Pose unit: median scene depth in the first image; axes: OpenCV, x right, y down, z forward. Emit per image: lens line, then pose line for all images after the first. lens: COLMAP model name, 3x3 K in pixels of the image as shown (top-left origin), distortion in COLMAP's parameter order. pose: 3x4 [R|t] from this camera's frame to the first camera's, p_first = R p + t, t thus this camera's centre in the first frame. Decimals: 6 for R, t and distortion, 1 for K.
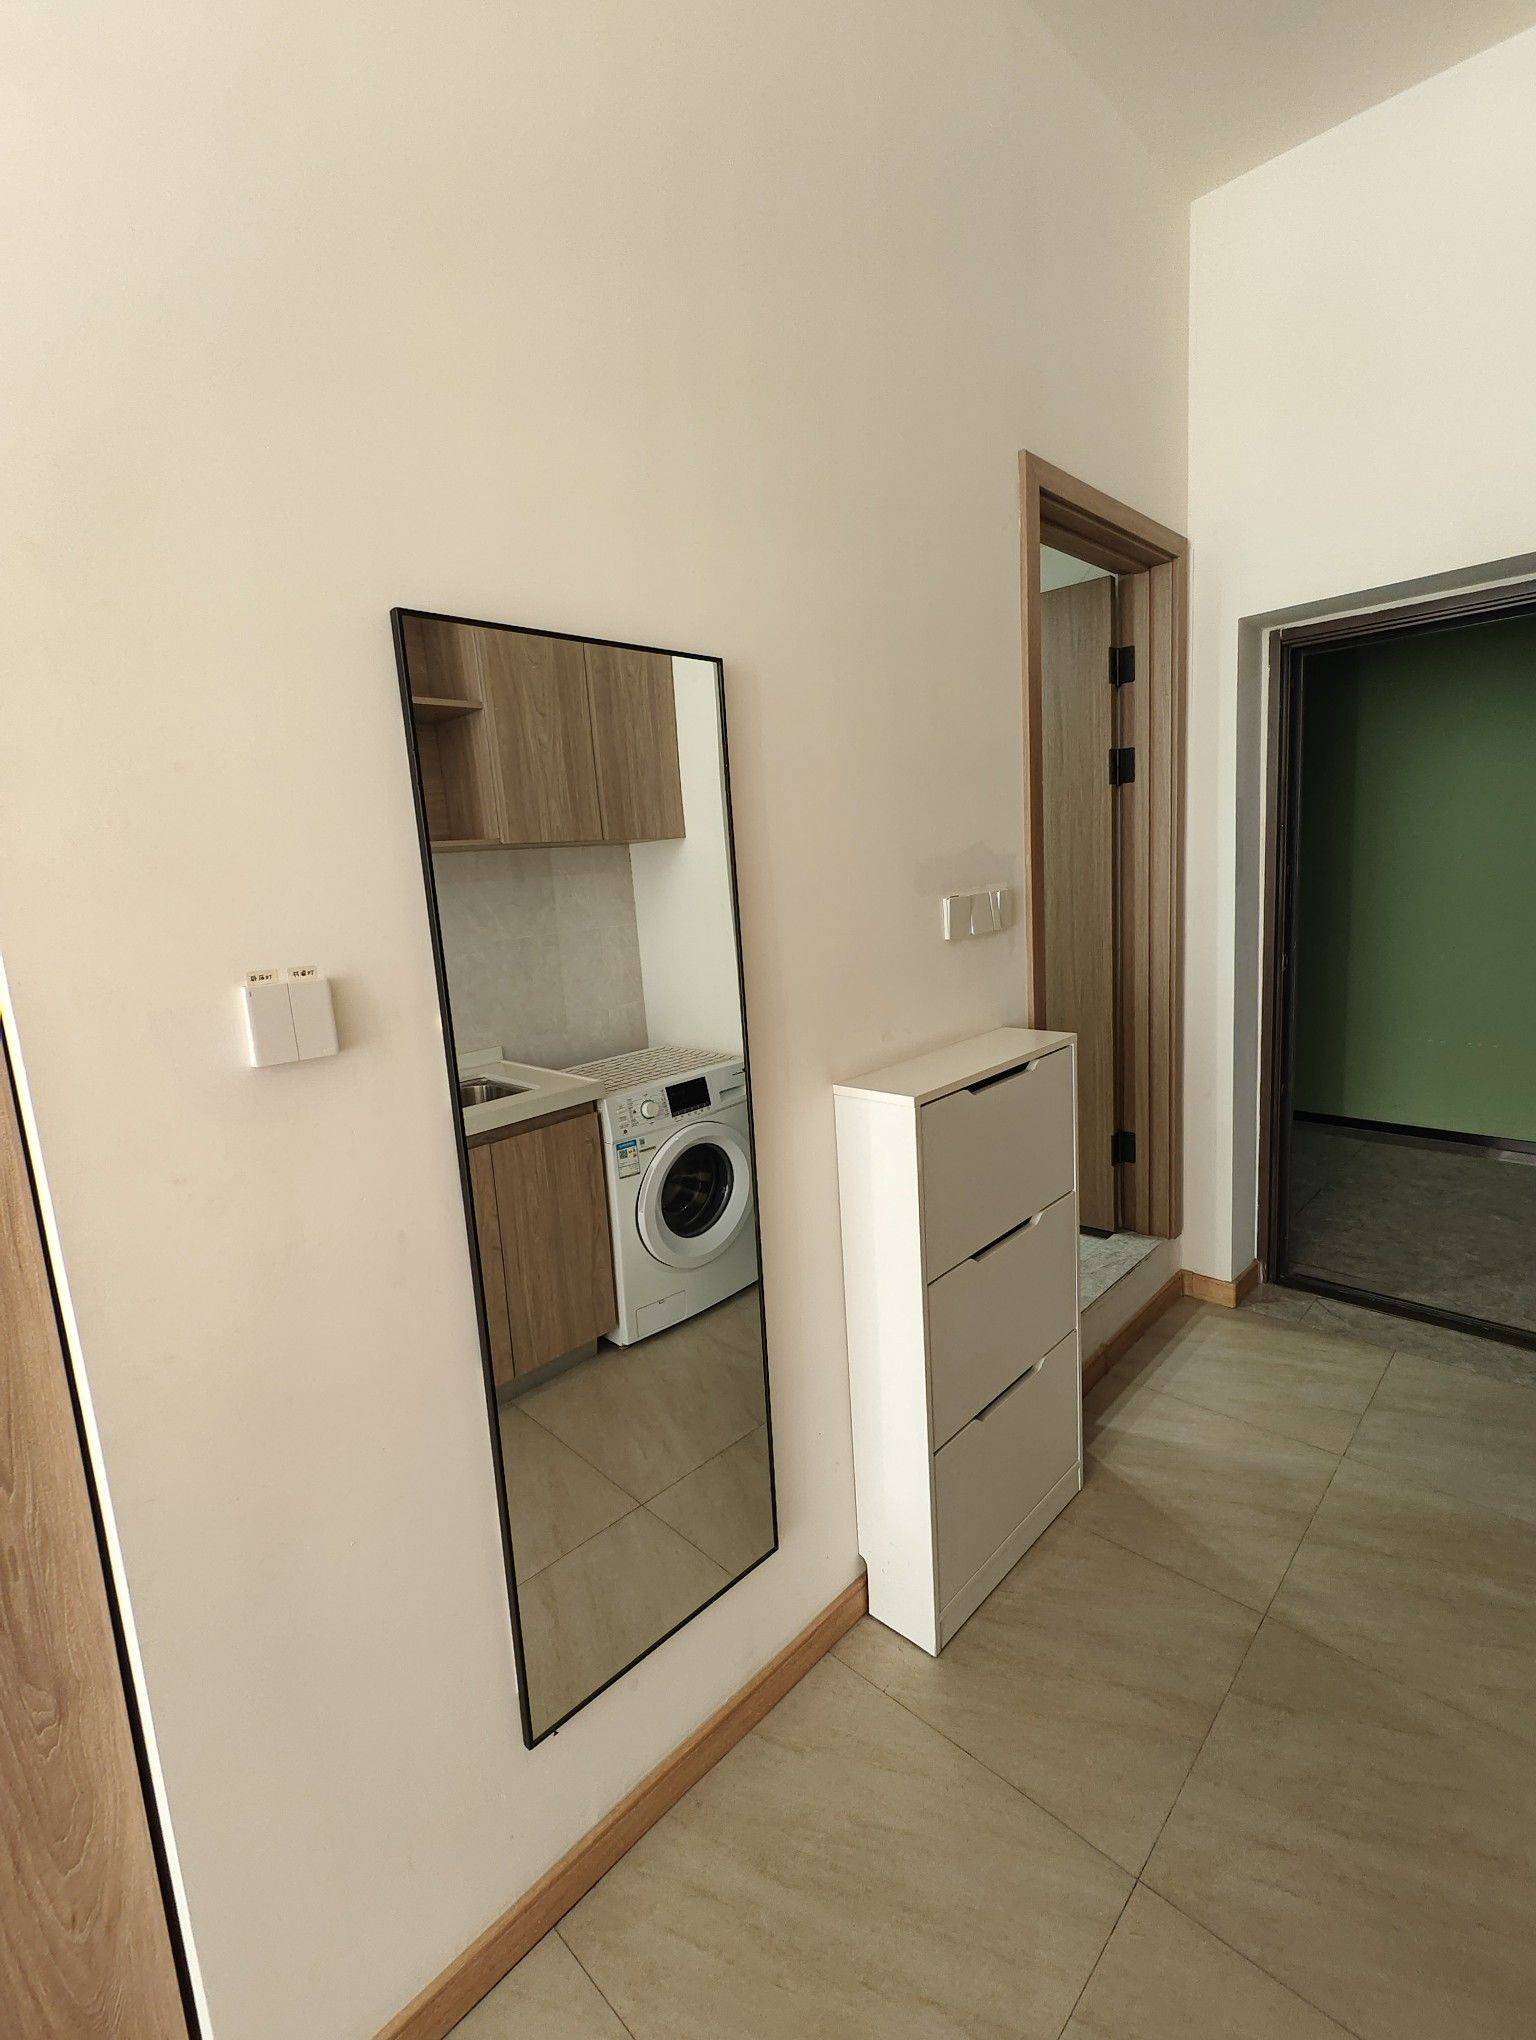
lens RADIAL K [[907.5, 0, 772.3], [0, 907.5, 1011.3], [0, 0, 1]] dist [0.004515, 0.000283]
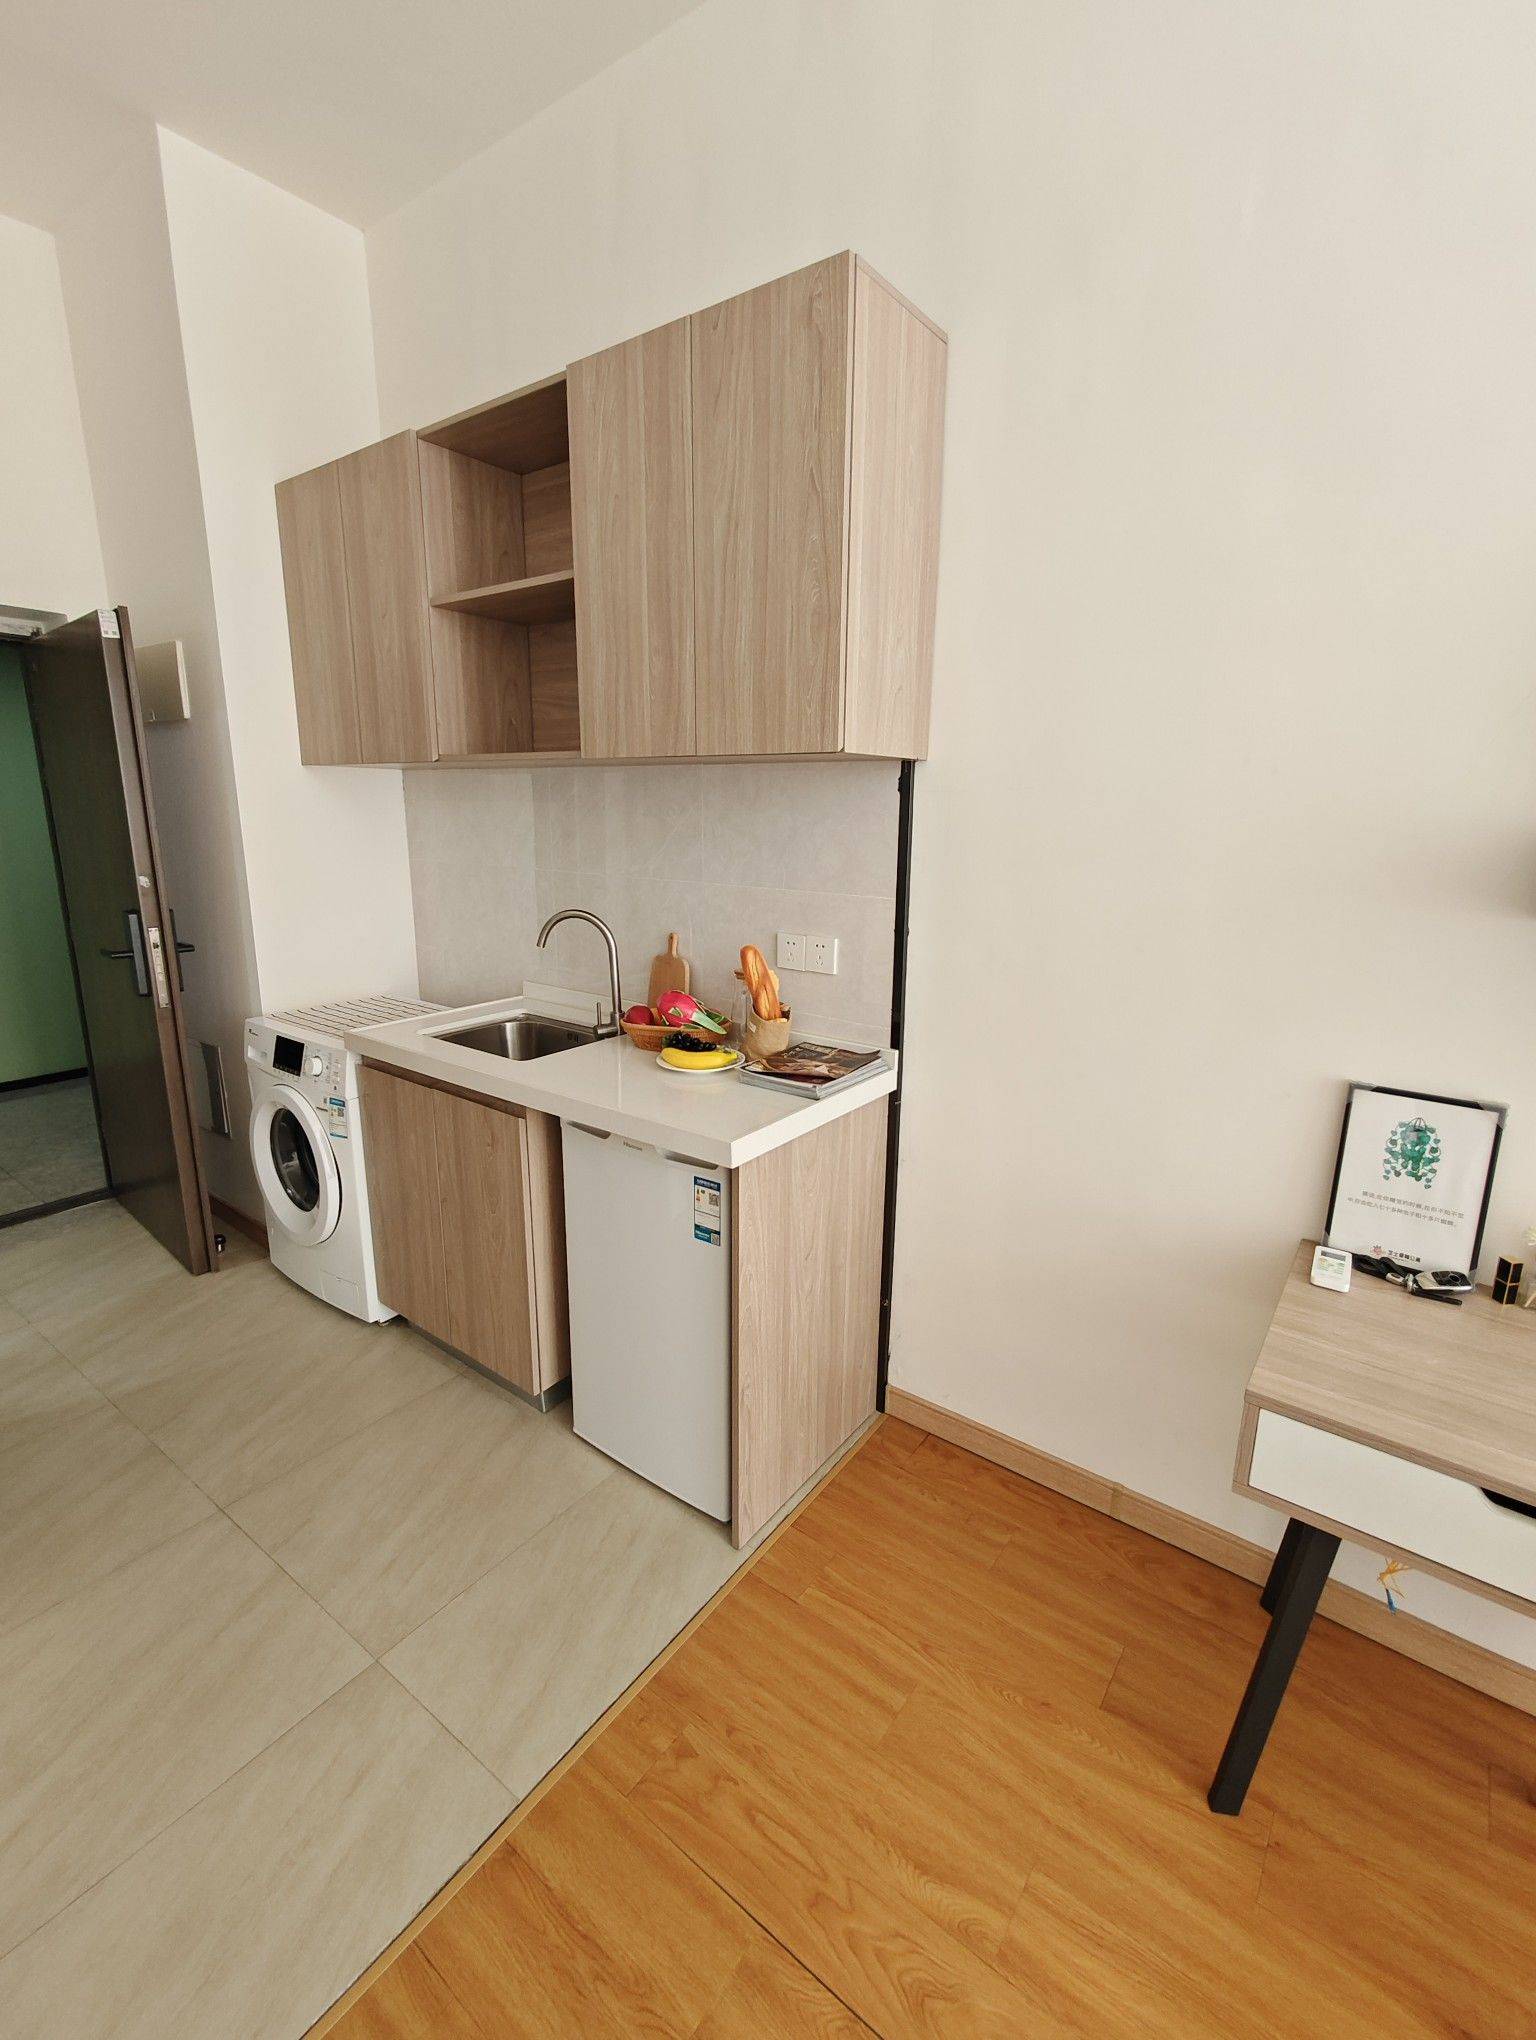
lens RADIAL K [[907.5, 0, 780.2], [0, 907.5, 1010.5], [0, 0, 1]] dist [0.004515, 0.000283]
pose [[-0.136098, -0.158033, 0.978010, -1.002699], [0.157565, 0.971177, 0.178855, 0.032516], [-0.978085, 0.178442, -0.107274, 0.111806]]
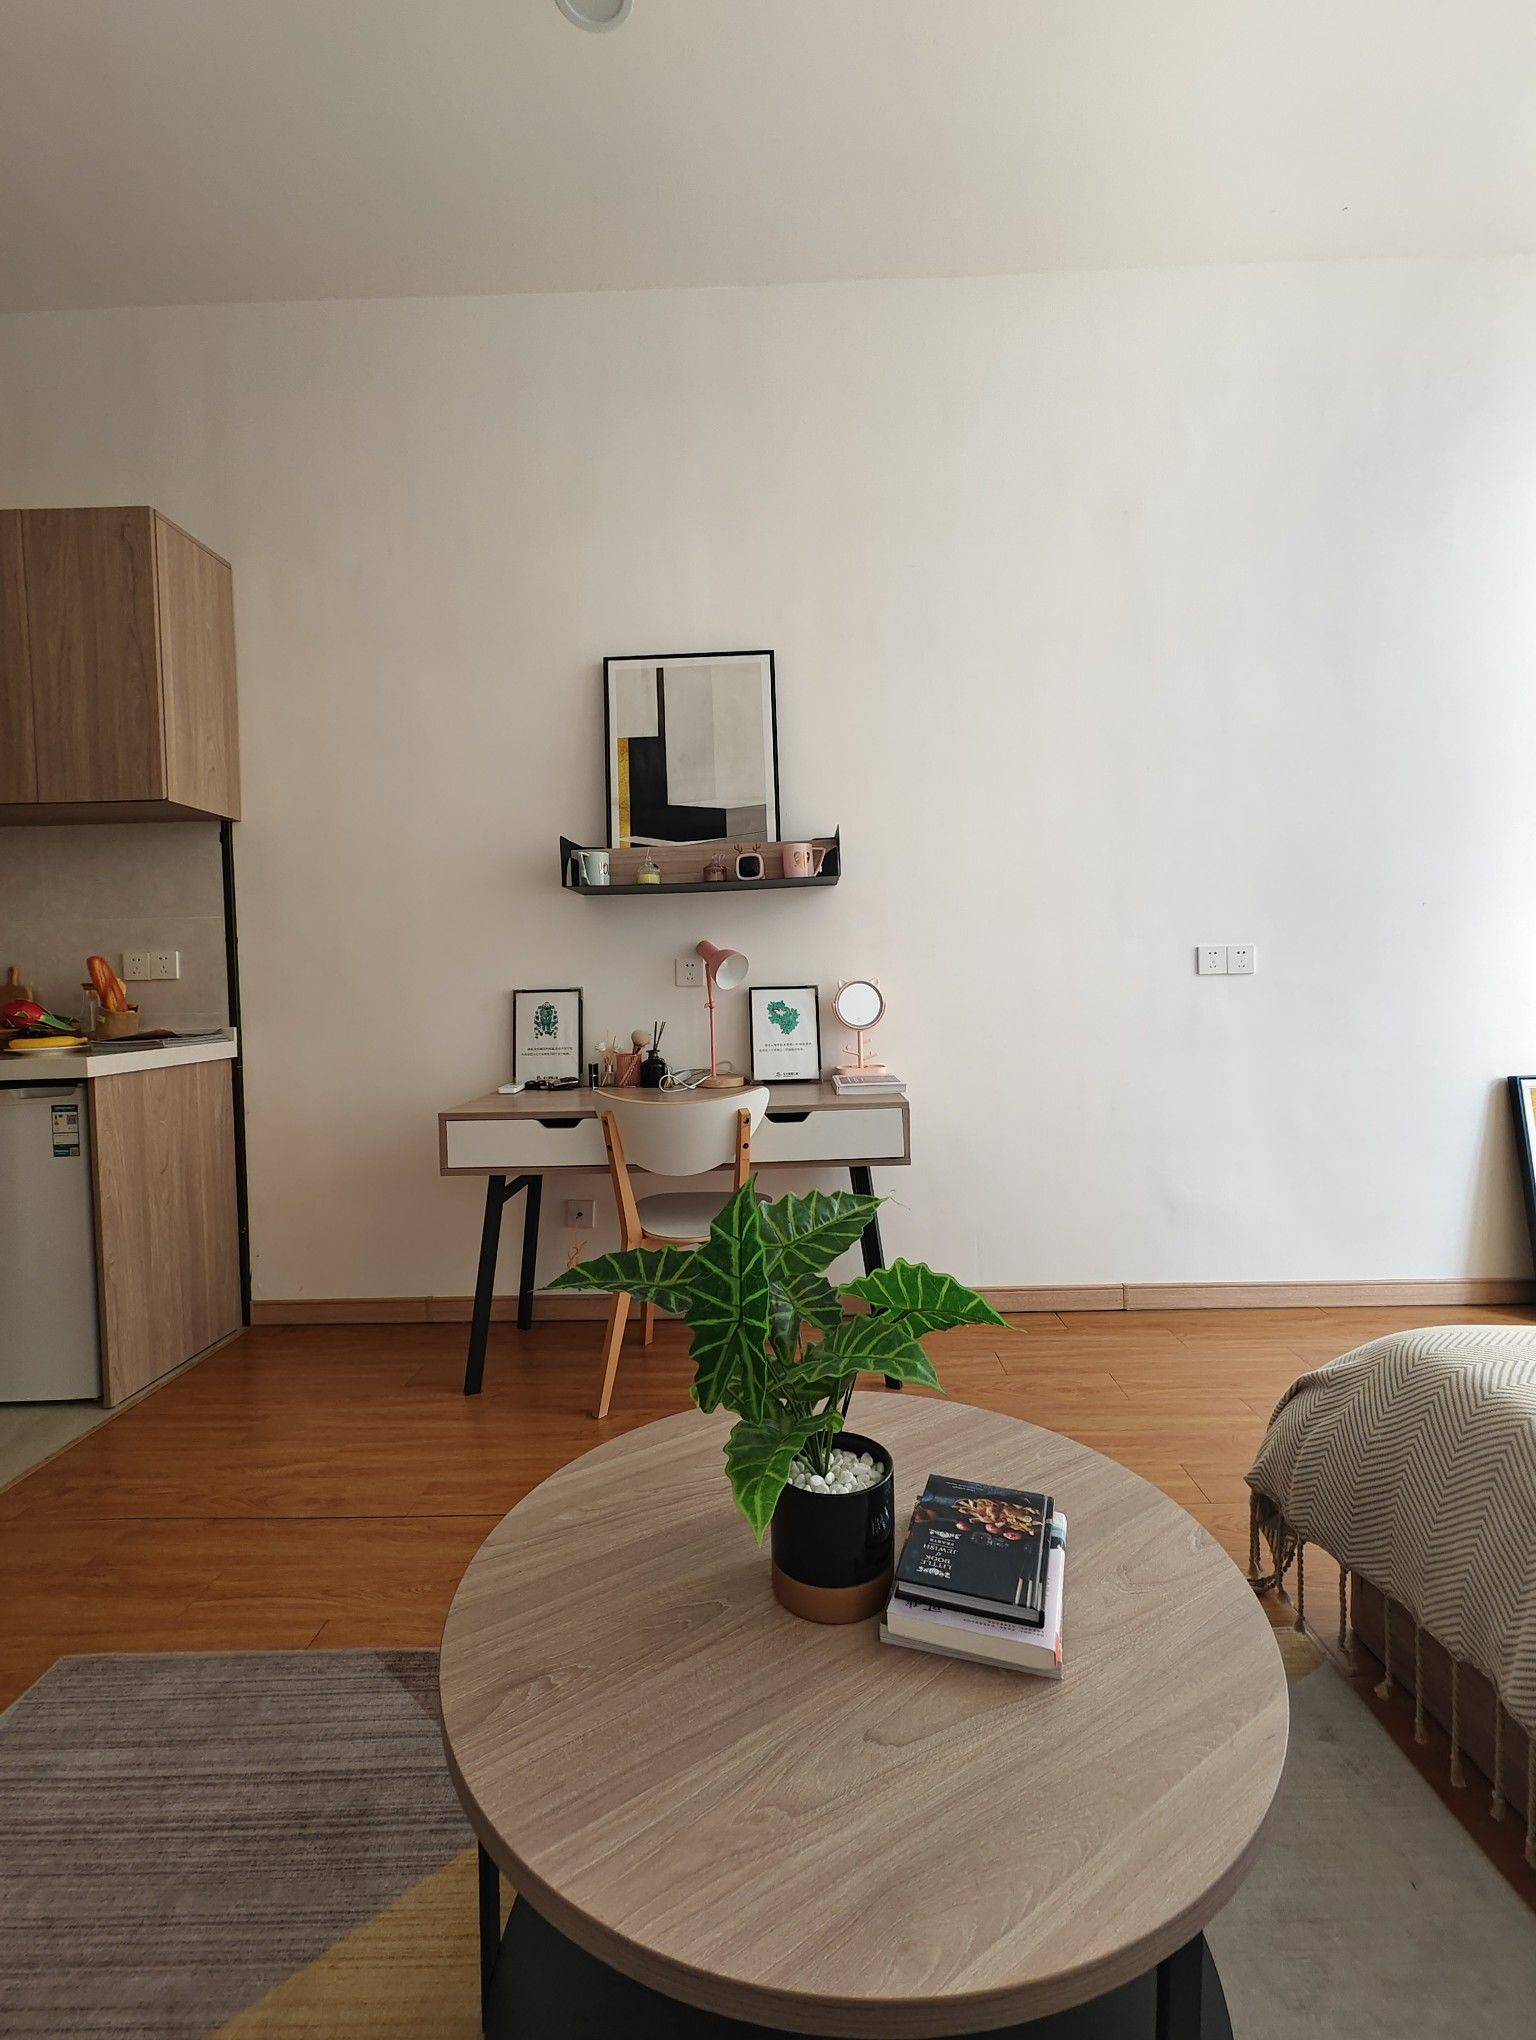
lens RADIAL K [[907.5, 0, 783.9], [0, 907.5, 1012.9], [0, 0, 1]] dist [0.004515, 0.000283]
pose [[-0.685424, 0.059520, 0.725707, -1.906111], [0.184615, 0.978293, 0.094130, 0.397163], [-0.704351, 0.198495, -0.681534, 0.293112]]
